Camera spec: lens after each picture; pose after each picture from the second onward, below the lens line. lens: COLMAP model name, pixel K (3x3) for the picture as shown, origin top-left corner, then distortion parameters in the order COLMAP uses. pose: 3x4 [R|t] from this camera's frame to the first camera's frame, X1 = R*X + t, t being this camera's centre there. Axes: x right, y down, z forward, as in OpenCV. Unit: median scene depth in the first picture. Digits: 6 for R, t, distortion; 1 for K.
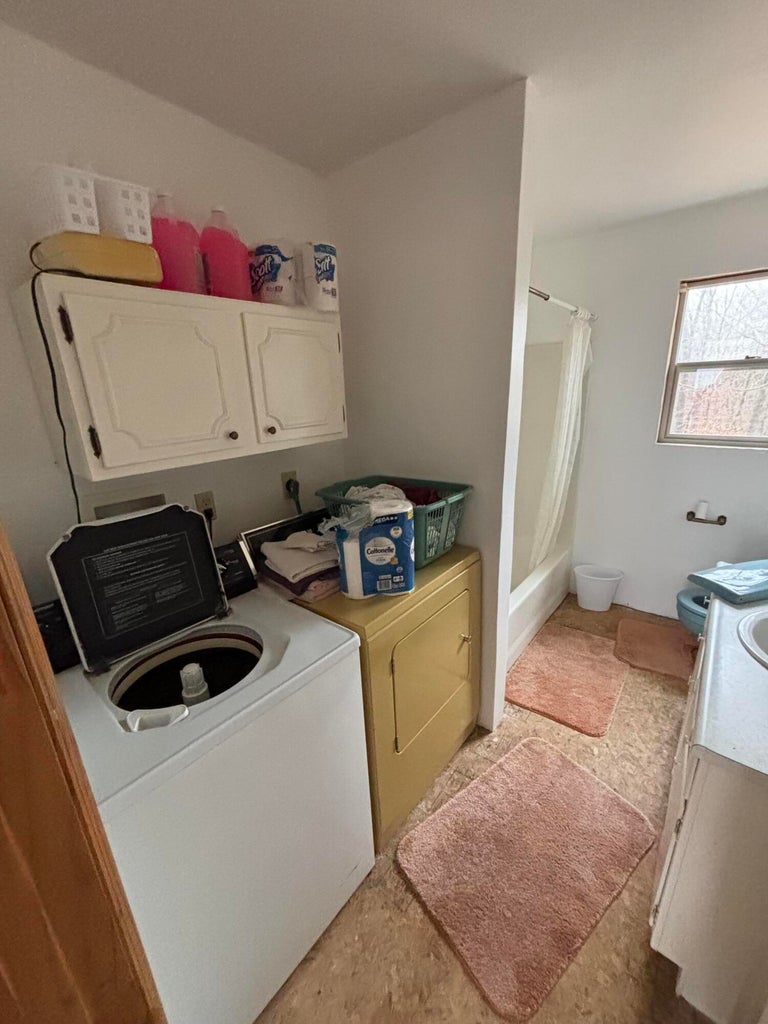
lens RADIAL K [[413.2, 0, 385.5], [0, 413.2, 514.0], [0, 0, 1]] dist [0.001876, -0.000127]
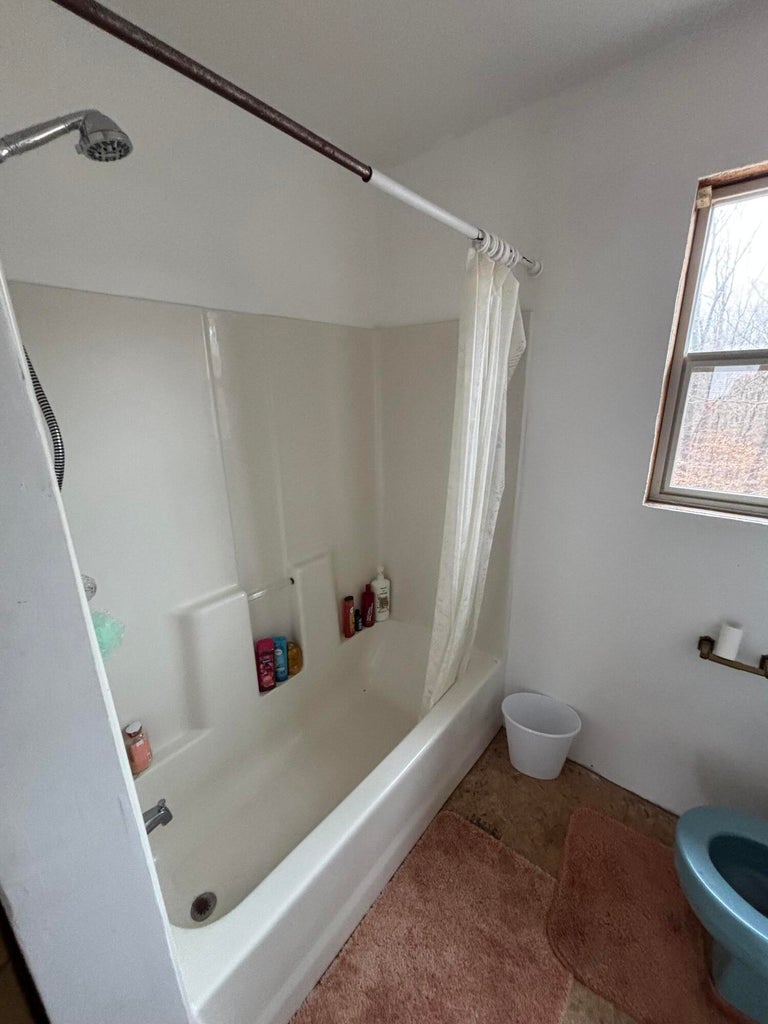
lens RADIAL K [[413.2, 0, 383.4], [0, 413.2, 511.7], [0, 0, 1]] dist [0.001876, -0.000127]
pose [[0.999447, 0.030819, -0.012452, 0.461142], [-0.030952, 0.999465, -0.010613, -0.205877], [0.012118, 0.010993, 0.999866, 0.654962]]
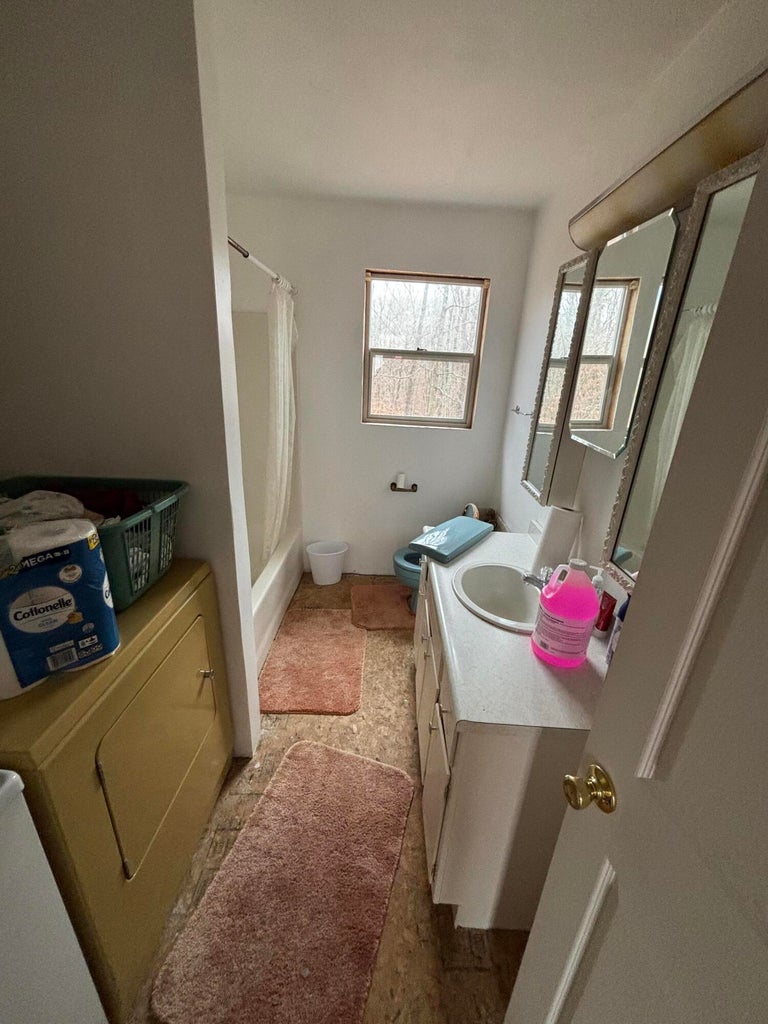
lens RADIAL K [[413.2, 0, 385.0], [0, 413.2, 514.8], [0, 0, 1]] dist [0.001876, -0.000127]
pose [[0.786094, -0.139706, 0.602112, 0.024064], [0.105117, 0.990148, 0.092503, -0.035665], [-0.609103, -0.009424, 0.793035, 0.144477]]
